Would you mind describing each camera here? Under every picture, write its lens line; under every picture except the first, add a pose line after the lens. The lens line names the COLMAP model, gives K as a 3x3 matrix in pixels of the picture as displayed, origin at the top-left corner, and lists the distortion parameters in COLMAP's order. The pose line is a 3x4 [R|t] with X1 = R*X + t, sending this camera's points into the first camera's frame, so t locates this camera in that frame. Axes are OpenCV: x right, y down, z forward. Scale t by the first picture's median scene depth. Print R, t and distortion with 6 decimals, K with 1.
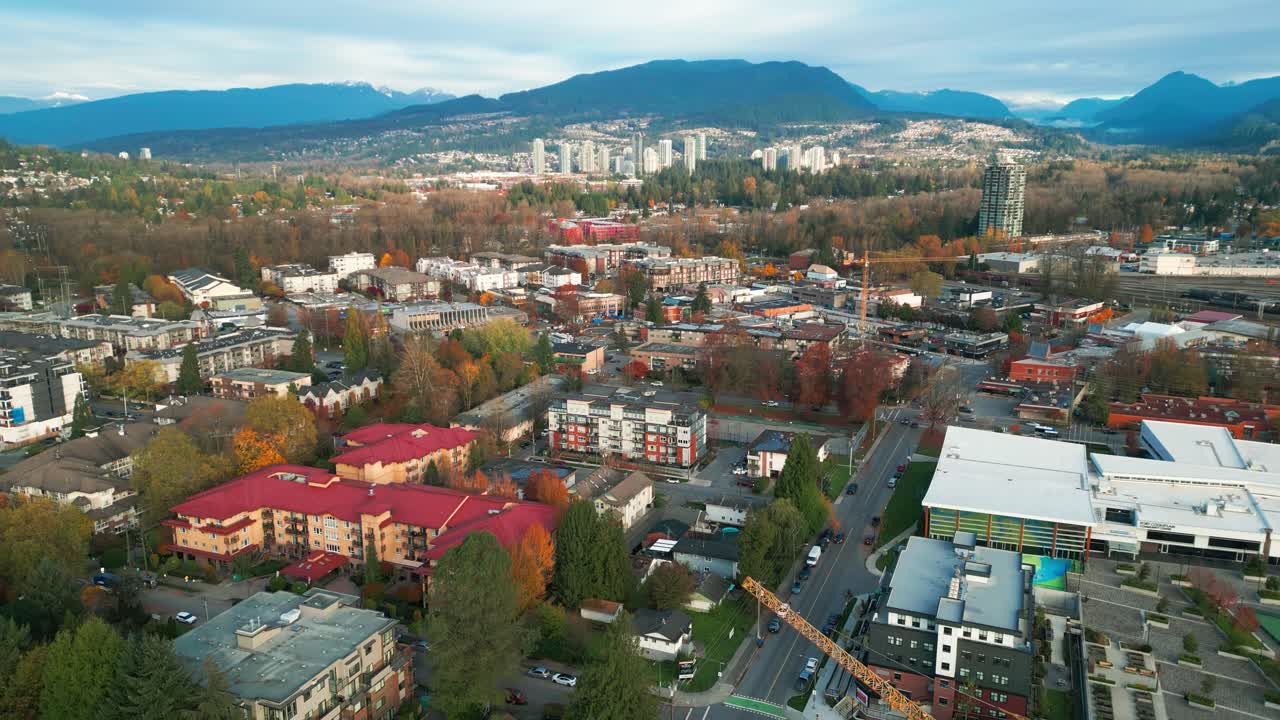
lens RADIAL K [[915.2, 0, 640.0], [0, 915.2, 360.0], [0, 0, 1]] dist [0.087584, -0.092370]
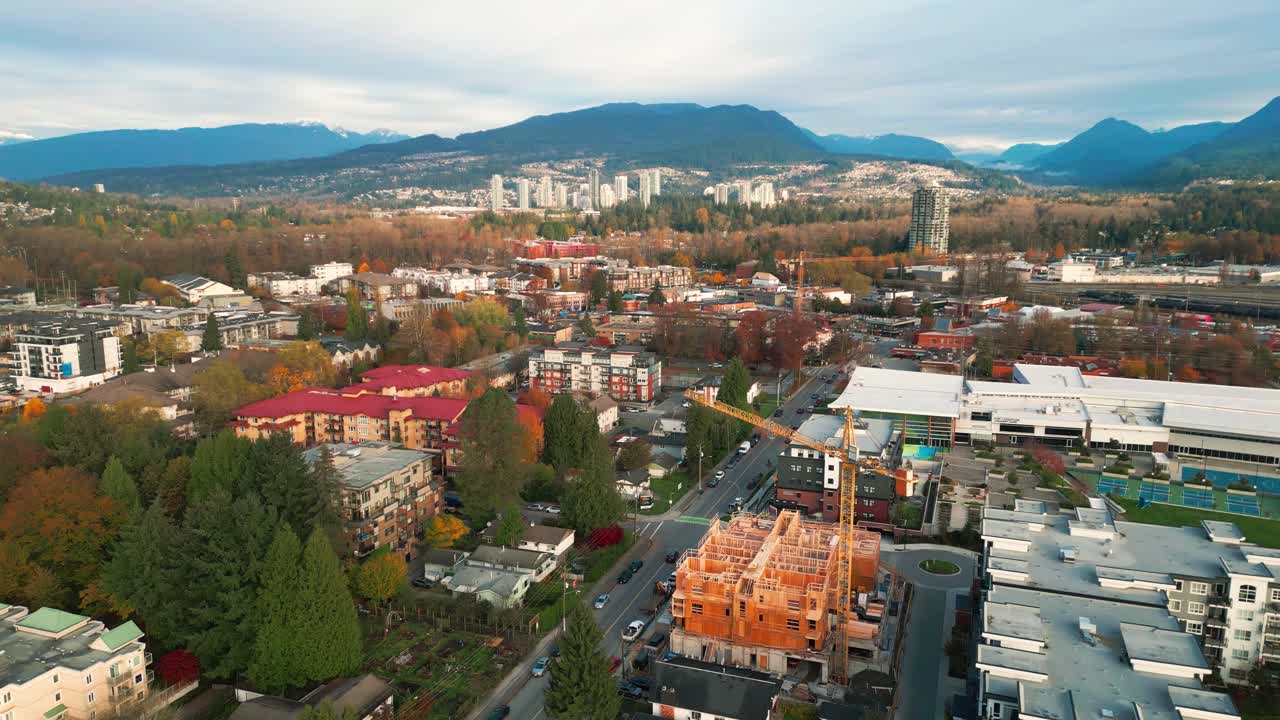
lens RADIAL K [[915.2, 0, 640.0], [0, 915.2, 360.0], [0, 0, 1]] dist [0.087584, -0.092370]
pose [[0.998855, -0.005711, 0.047489, -0.006369], [0.007751, 0.999050, -0.042893, 0.057081], [-0.047199, 0.043212, 0.997950, -0.104772]]
